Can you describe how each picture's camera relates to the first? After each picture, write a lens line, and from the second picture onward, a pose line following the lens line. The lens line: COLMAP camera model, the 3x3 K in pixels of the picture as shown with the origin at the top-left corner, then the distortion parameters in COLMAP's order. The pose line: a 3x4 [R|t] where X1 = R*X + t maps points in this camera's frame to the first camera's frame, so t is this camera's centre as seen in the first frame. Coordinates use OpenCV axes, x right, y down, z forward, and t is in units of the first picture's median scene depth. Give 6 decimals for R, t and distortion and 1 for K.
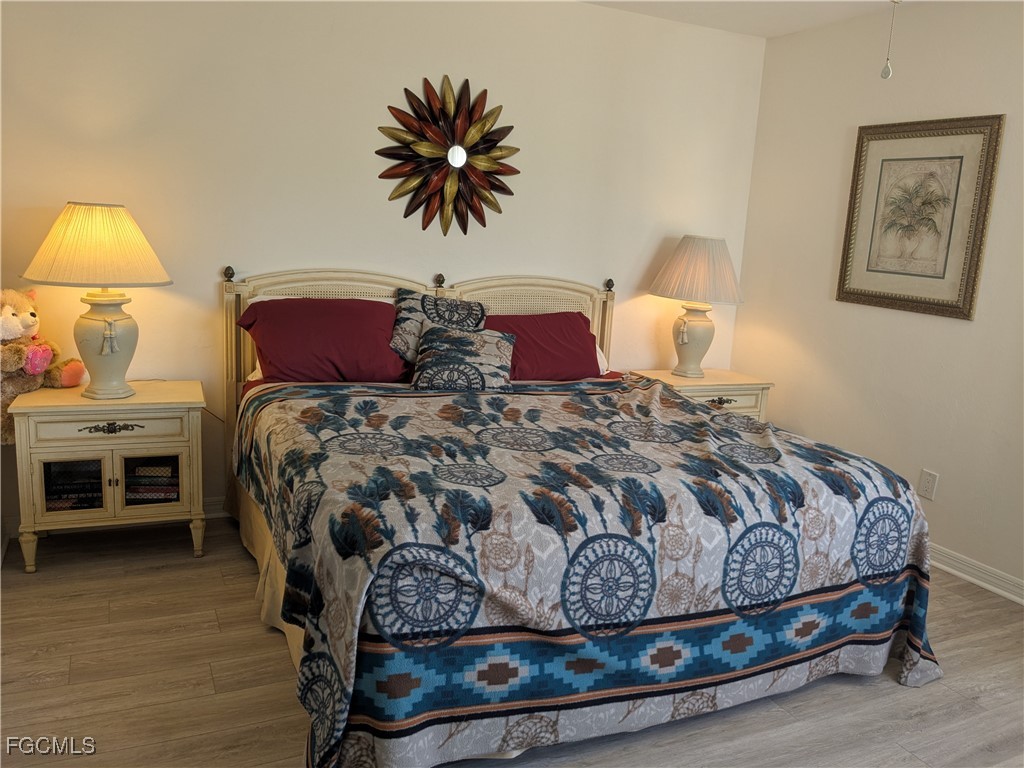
lens RADIAL K [[819.2, 0, 511.1], [0, 819.2, 395.8], [0, 0, 1]] dist [0.058856, -0.105109]
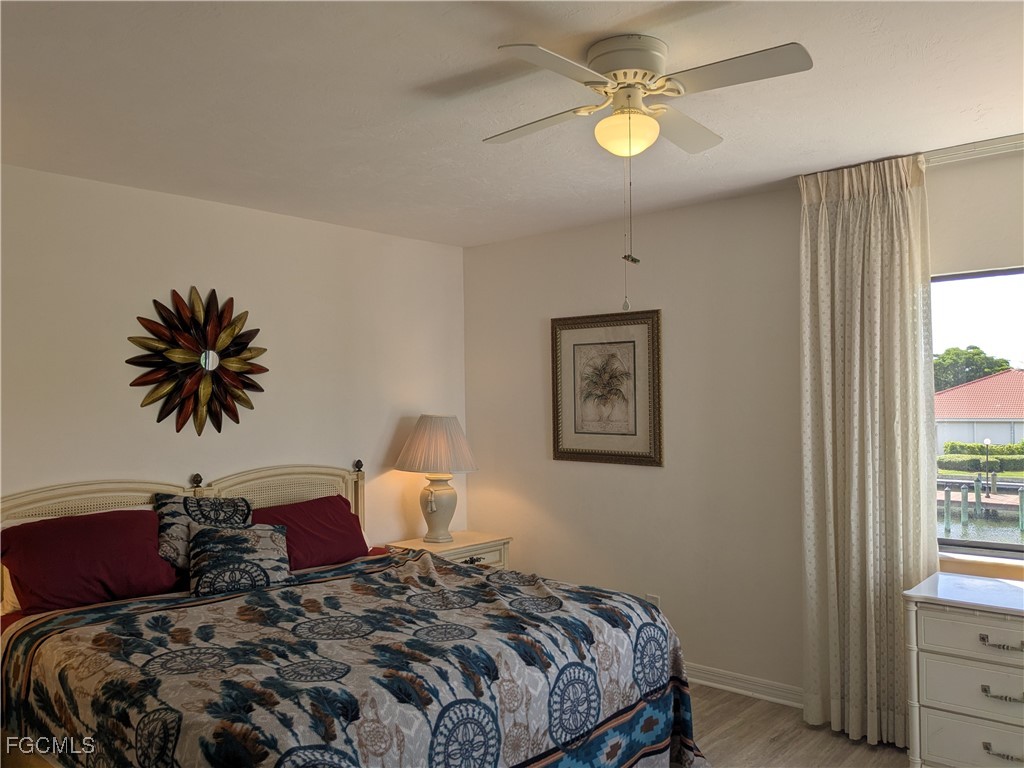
lens RADIAL K [[819.2, 0, 511.1], [0, 819.2, 395.8], [0, 0, 1]] dist [0.058856, -0.105109]
pose [[0.921532, -0.070172, 0.381909, -0.172327], [0.143702, 0.975336, -0.167539, -0.029253], [-0.360733, 0.209274, 0.908887, -0.101528]]
